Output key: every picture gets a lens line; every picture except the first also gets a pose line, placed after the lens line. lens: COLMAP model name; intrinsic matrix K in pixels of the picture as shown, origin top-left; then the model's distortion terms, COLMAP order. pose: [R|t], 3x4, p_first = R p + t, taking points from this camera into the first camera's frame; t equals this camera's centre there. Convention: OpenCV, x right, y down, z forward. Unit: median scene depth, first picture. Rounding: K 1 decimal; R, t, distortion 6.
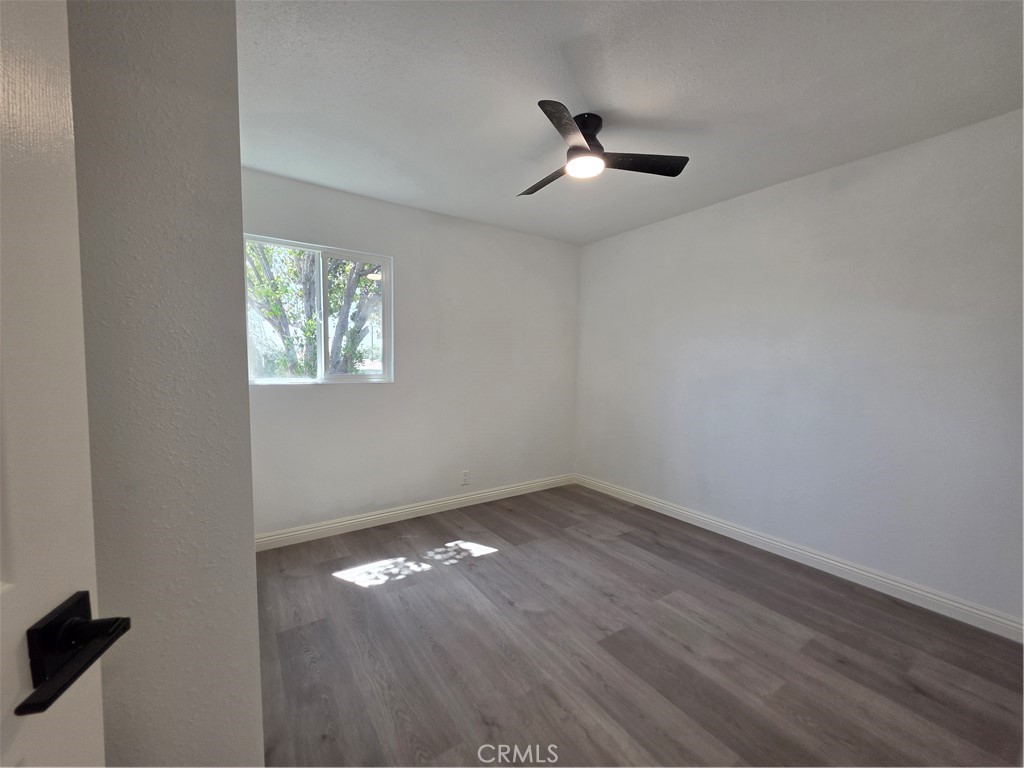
lens RADIAL K [[411.8, 0, 511.8], [0, 411.8, 385.5], [0, 0, 1]] dist [-0.006300, 0.000728]
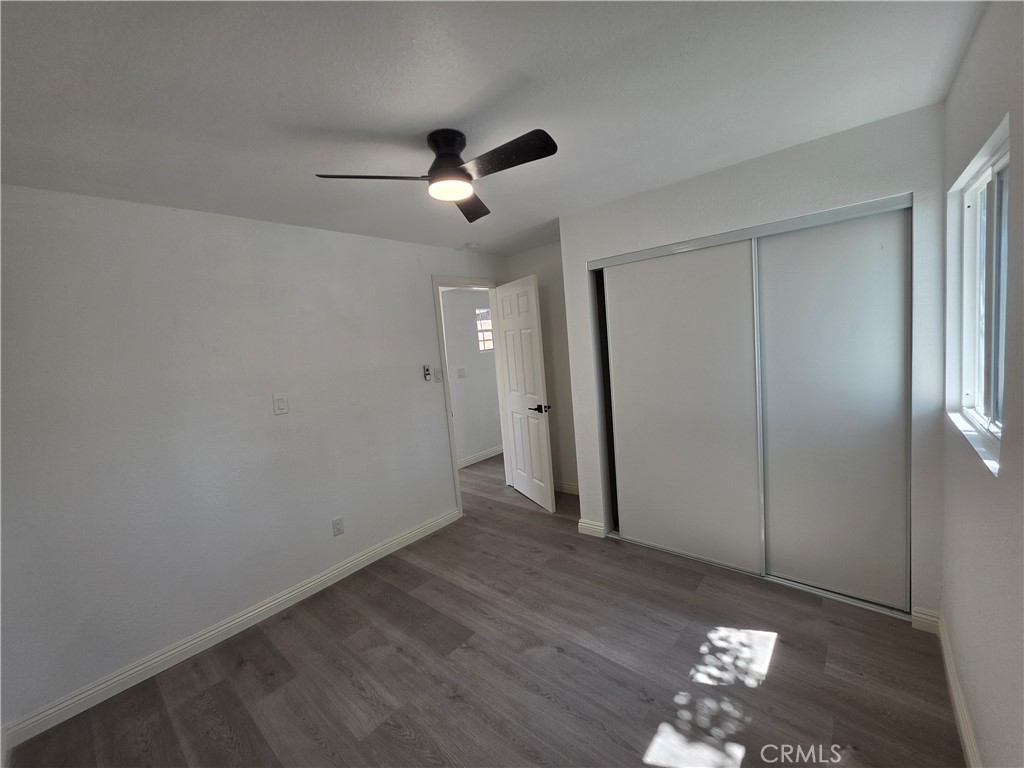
lens RADIAL K [[411.8, 0, 511.7], [0, 411.8, 381.4], [0, 0, 1]] dist [-0.006300, 0.000728]
pose [[-0.965996, 0.093835, -0.240927, 0.313131], [0.060283, 0.987878, 0.143048, -0.259814], [0.251429, 0.123660, -0.959943, 2.015512]]
